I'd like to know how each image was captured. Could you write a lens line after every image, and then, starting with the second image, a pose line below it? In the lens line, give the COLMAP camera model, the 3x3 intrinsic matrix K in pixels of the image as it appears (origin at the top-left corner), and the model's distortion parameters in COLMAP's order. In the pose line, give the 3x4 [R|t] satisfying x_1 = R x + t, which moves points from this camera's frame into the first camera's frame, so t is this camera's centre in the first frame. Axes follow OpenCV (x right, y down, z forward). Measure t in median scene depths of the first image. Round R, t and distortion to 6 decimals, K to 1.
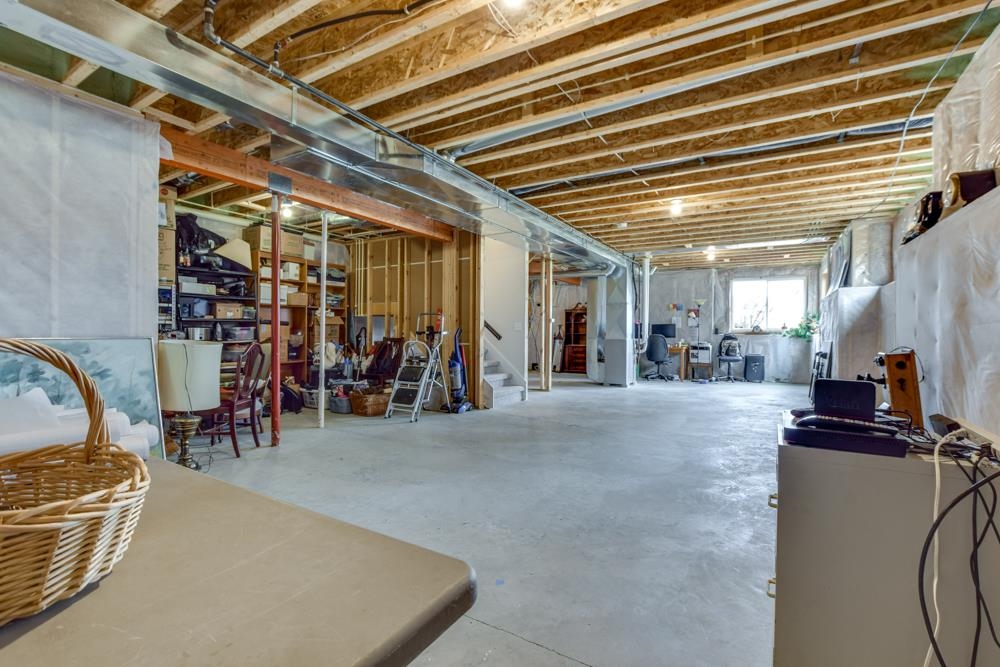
lens RADIAL K [[451.1, 0, 500.0], [0, 451.1, 333.5], [0, 0, 1]] dist [-0.031164, 0.007913]
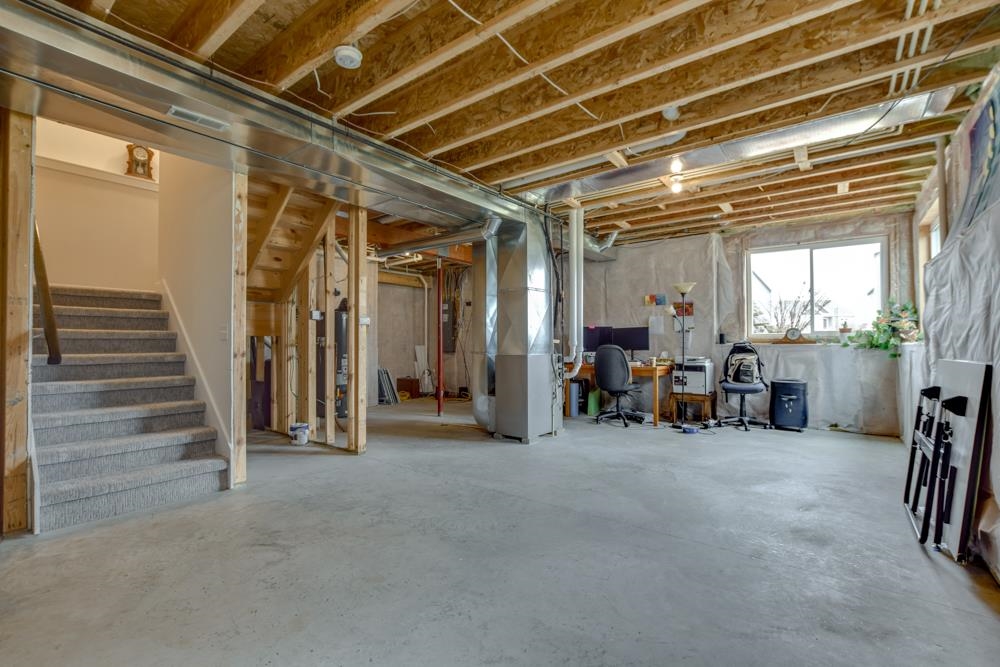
lens RADIAL K [[451.1, 0, 500.0], [0, 451.1, 333.5], [0, 0, 1]] dist [-0.031164, 0.007913]
pose [[0.993657, -0.011040, -0.111913, 0.274498], [0.008078, 0.999606, -0.026880, 0.001679], [0.112165, 0.025805, 0.993354, 0.406728]]
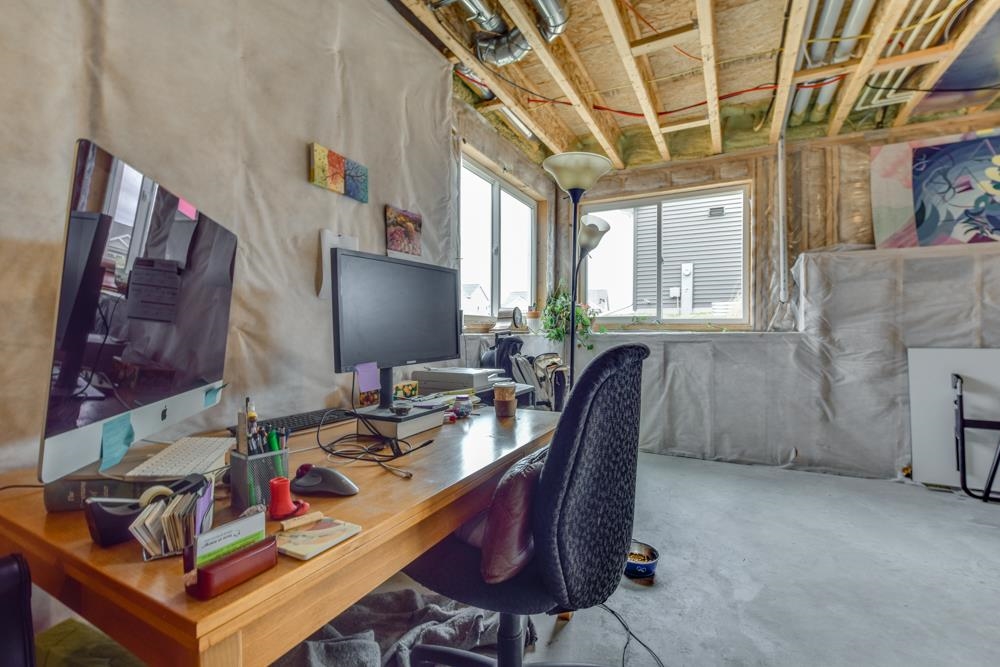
lens RADIAL K [[451.1, 0, 500.0], [0, 451.1, 333.5], [0, 0, 1]] dist [-0.031164, 0.007913]
pose [[-0.059735, -0.002970, 0.998210, 0.242099], [0.001088, 0.999995, 0.003041, 0.000509], [-0.998214, 0.001268, -0.059732, 1.040132]]
